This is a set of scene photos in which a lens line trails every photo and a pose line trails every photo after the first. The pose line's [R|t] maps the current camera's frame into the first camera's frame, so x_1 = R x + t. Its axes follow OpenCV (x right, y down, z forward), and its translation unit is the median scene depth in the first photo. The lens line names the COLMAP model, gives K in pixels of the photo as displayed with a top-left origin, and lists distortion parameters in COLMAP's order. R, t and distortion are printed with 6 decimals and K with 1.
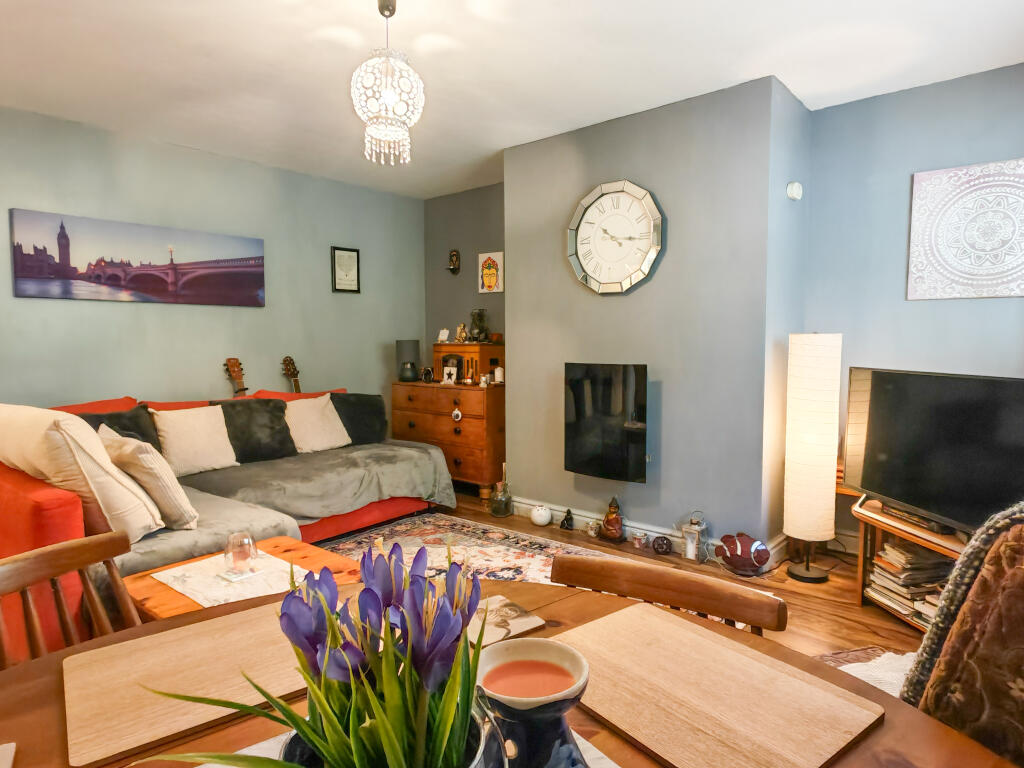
lens RADIAL K [[636.3, 0, 512.0], [0, 636.3, 384.0], [0, 0, 1]] dist [0.000654, 0.000731]
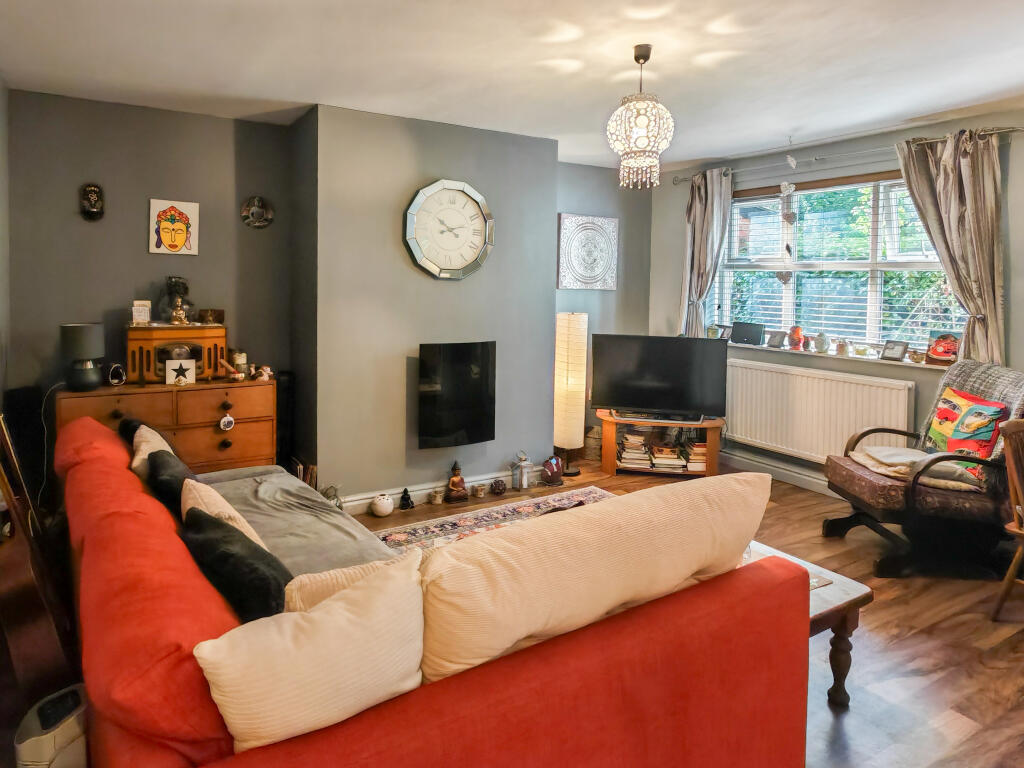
lens RADIAL K [[624.4, 0, 510.0], [0, 624.4, 310.9], [0, 0, 1]] dist [-0.000642, -0.000209]
pose [[0.312648, -0.033681, 0.949272, -0.822983], [0.045626, 0.998750, 0.020410, -0.100812], [-0.948773, 0.036931, 0.313794, 0.544153]]
